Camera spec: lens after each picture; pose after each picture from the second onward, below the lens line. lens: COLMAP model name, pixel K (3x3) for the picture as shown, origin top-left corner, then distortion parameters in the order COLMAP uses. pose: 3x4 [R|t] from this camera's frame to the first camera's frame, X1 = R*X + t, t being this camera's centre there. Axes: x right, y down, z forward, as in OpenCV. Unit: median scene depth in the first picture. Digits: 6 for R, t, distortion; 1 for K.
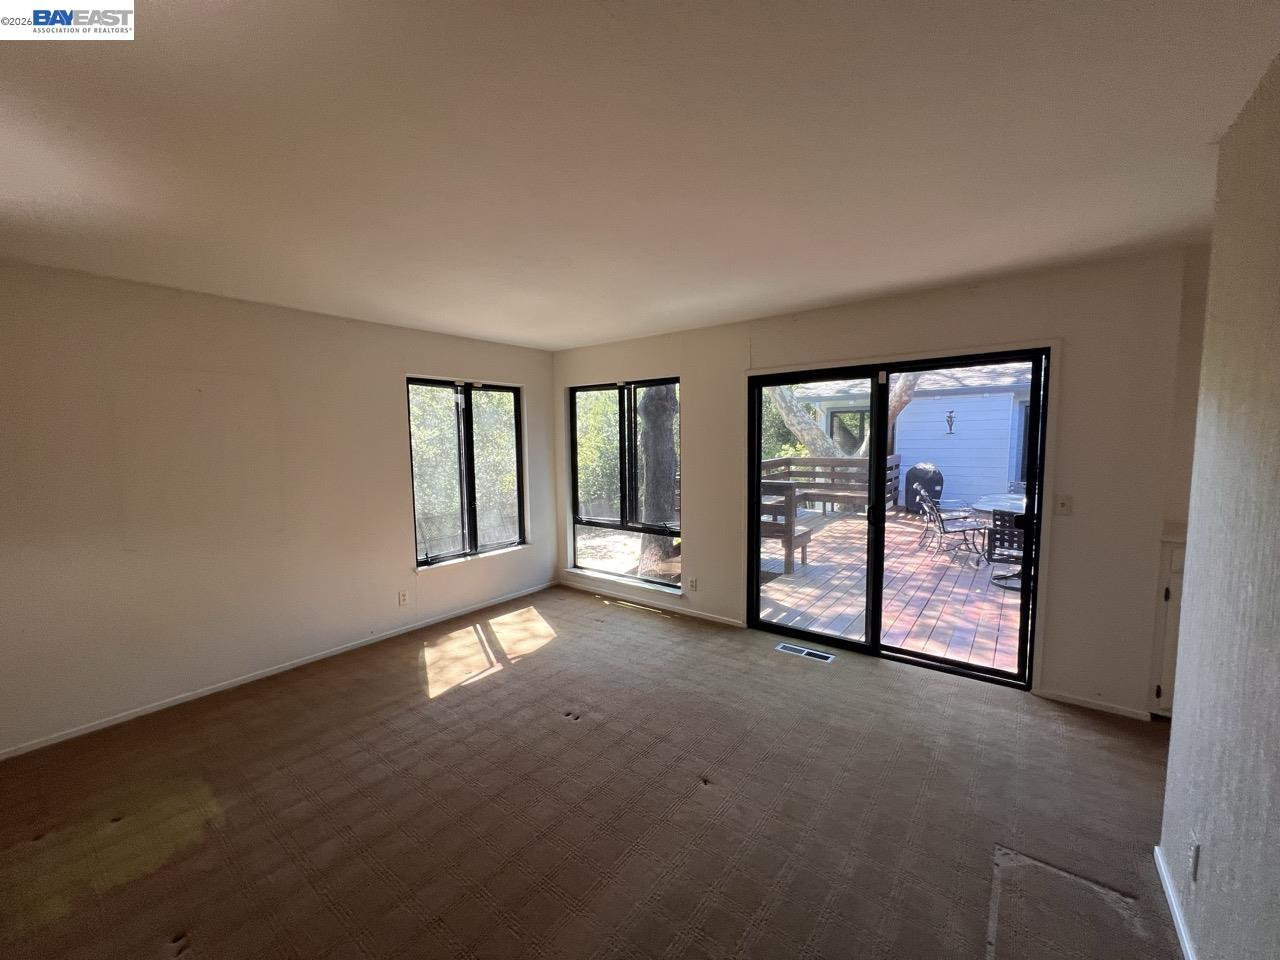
lens RADIAL K [[511.2, 0, 633.8], [0, 511.2, 482.2], [0, 0, 1]] dist [-0.003880, -0.000220]
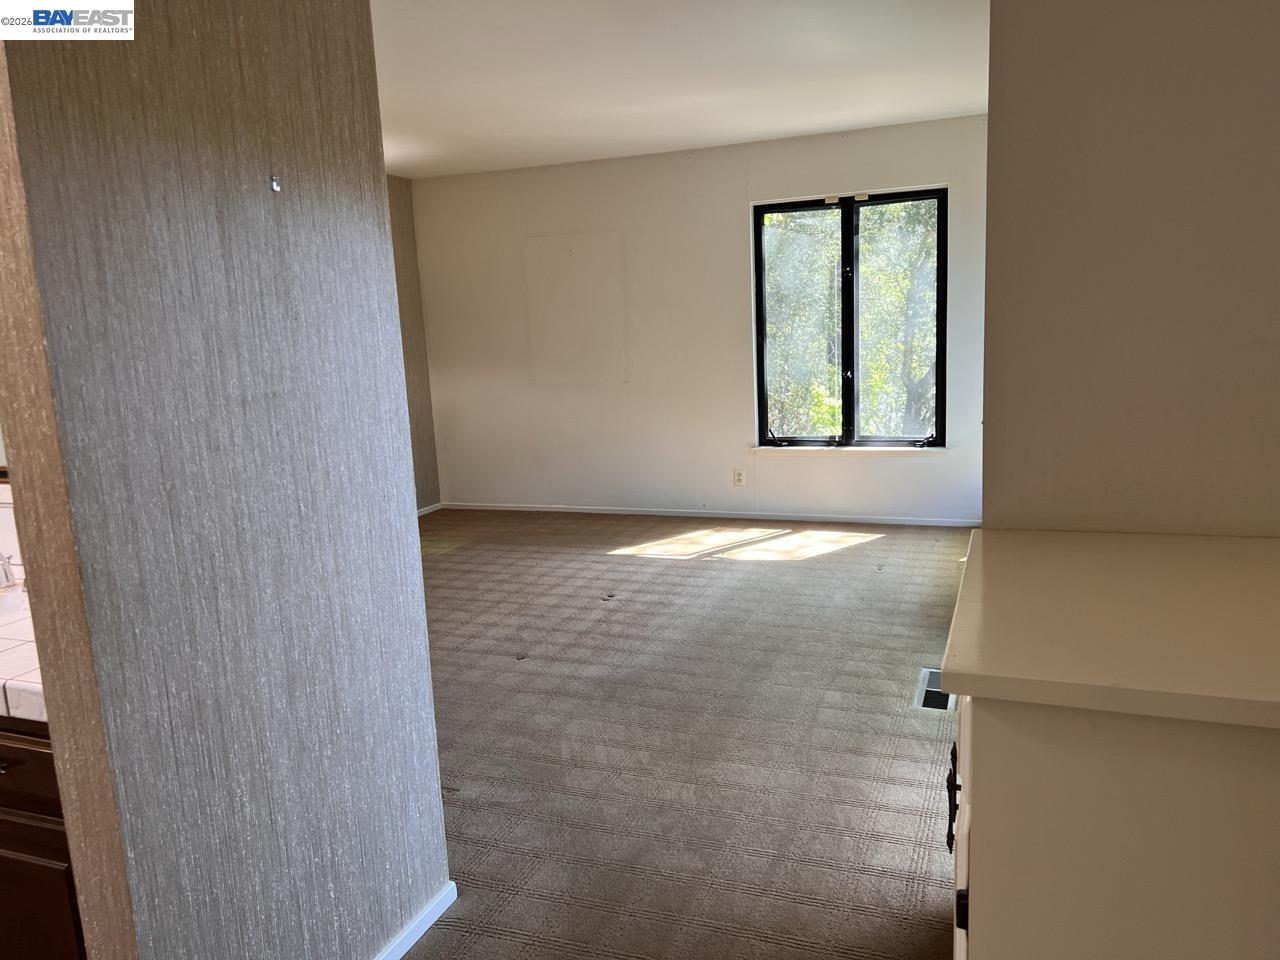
lens RADIAL K [[959.0, 0, 638.3], [0, 959.0, 480.1], [0, 0, 1]] dist [0.051174, -0.060751]
pose [[0.280603, 0.163060, -0.945872, 0.957855], [-0.034264, 0.986538, 0.159905, -0.015389], [0.959212, -0.012461, 0.282412, 0.371187]]
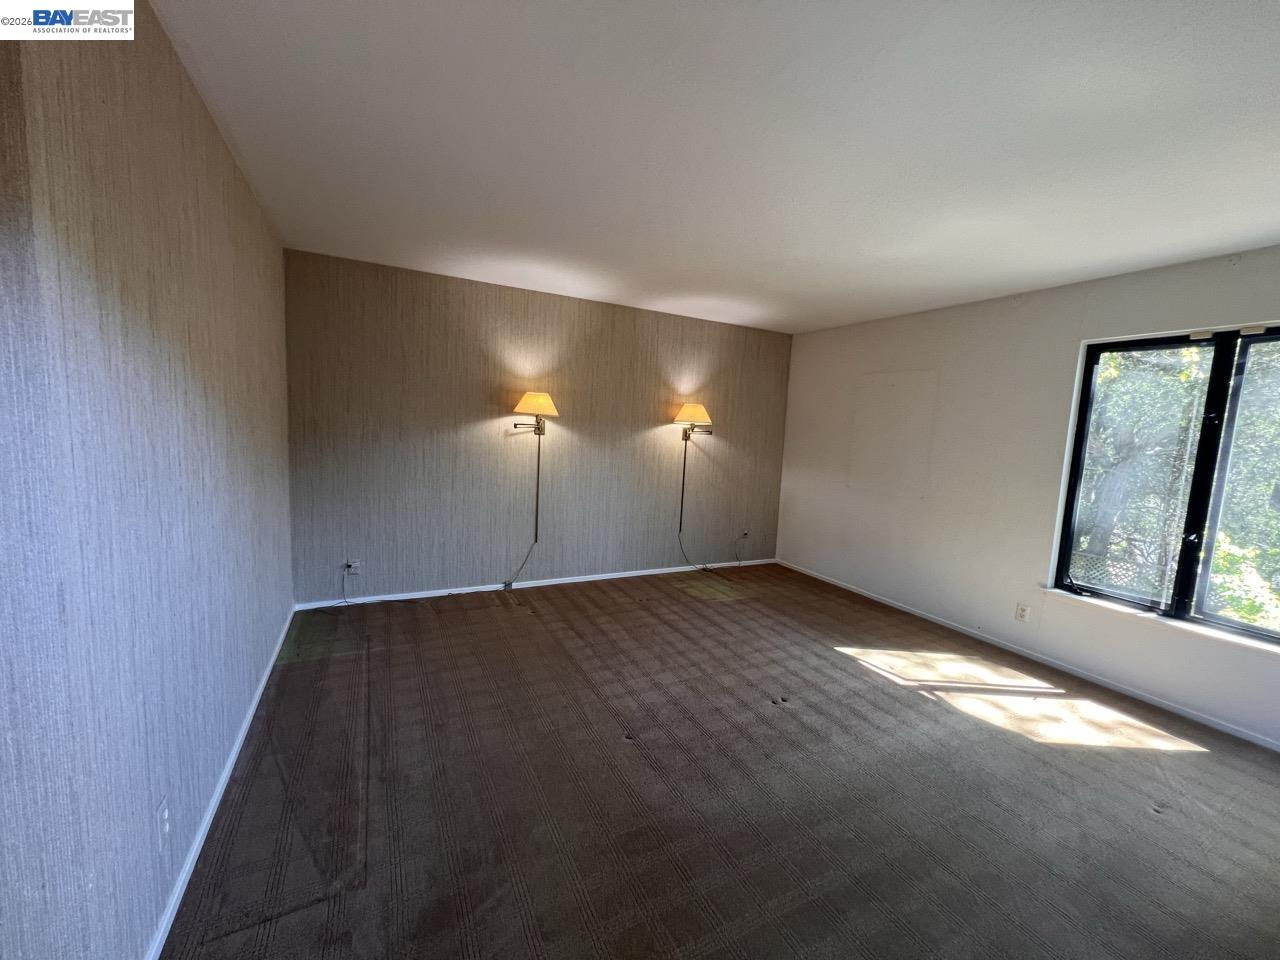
lens RADIAL K [[511.2, 0, 642.3], [0, 511.2, 479.1], [0, 0, 1]] dist [-0.003880, -0.000220]
pose [[-0.421852, 0.085615, -0.902613, 0.526300], [-0.118388, 0.981807, 0.148458, -0.038173], [0.898902, 0.169485, -0.404041, 0.704728]]
